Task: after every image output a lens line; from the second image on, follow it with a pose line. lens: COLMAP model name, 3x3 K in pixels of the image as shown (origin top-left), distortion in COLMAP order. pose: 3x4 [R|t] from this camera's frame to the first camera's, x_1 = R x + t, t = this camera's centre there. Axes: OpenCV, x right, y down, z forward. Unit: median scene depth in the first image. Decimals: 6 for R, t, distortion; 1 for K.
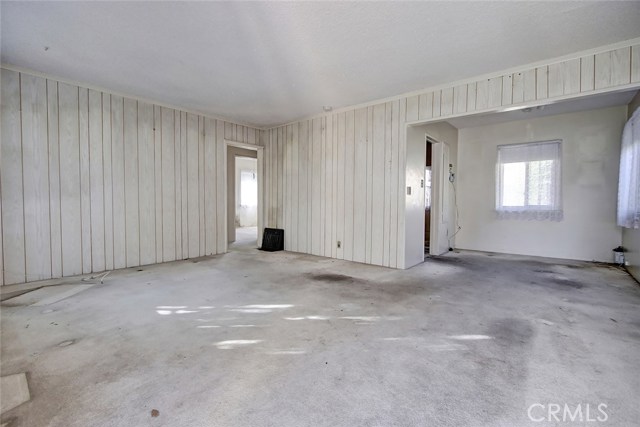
lens RADIAL K [[294.6, 0, 315.3], [0, 294.6, 211.9], [0, 0, 1]] dist [-0.009679, 0.000477]
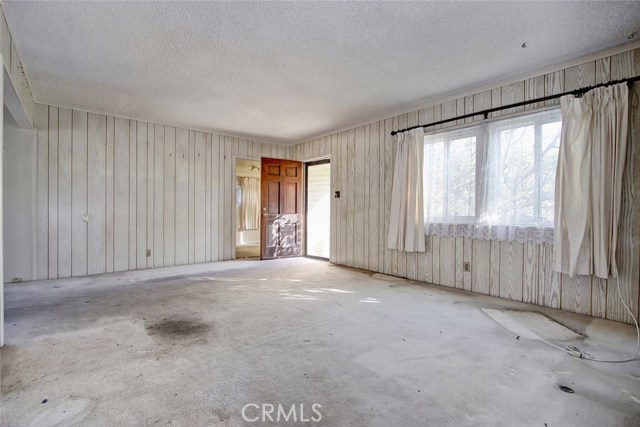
lens RADIAL K [[294.6, 0, 315.3], [0, 294.6, 211.9], [0, 0, 1]] dist [-0.009679, 0.000477]
pose [[-0.983995, -0.011729, 0.177808, -0.305794], [-0.004462, 0.999140, 0.041217, -0.054642], [-0.178138, 0.039764, -0.983202, 1.342824]]
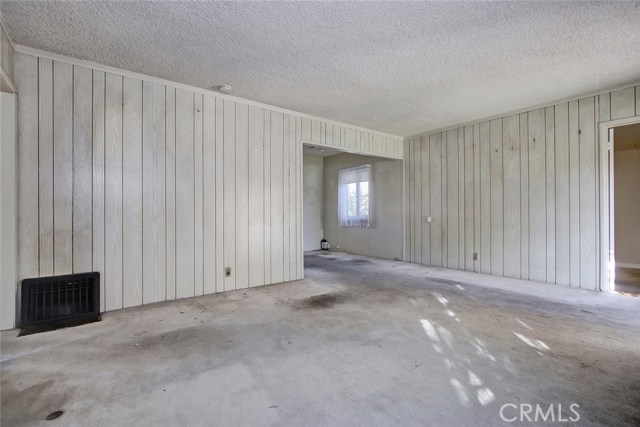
lens RADIAL K [[294.6, 0, 315.3], [0, 294.6, 211.9], [0, 0, 1]] dist [-0.009679, 0.000477]
pose [[0.224174, -0.002264, 0.974546, -0.688755], [0.040956, 0.999136, -0.007100, -0.032222], [-0.973688, 0.041505, 0.224073, 0.689115]]
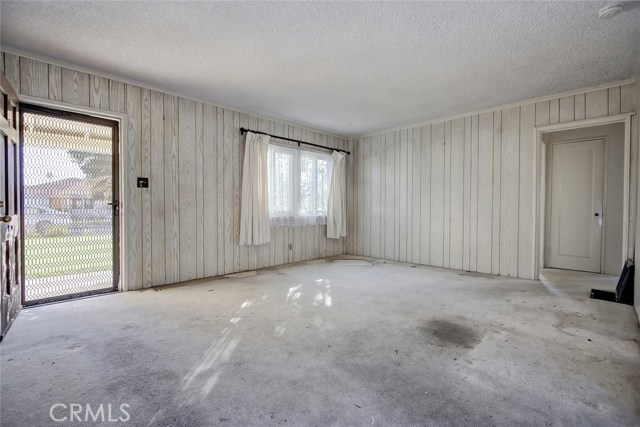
lens RADIAL K [[294.6, 0, 315.3], [0, 294.6, 211.9], [0, 0, 1]] dist [-0.009679, 0.000477]
pose [[-0.087181, 0.009072, -0.996151, 0.596706], [-0.038516, 0.999180, 0.012470, -0.024659], [0.995448, 0.039455, -0.086760, 0.642947]]
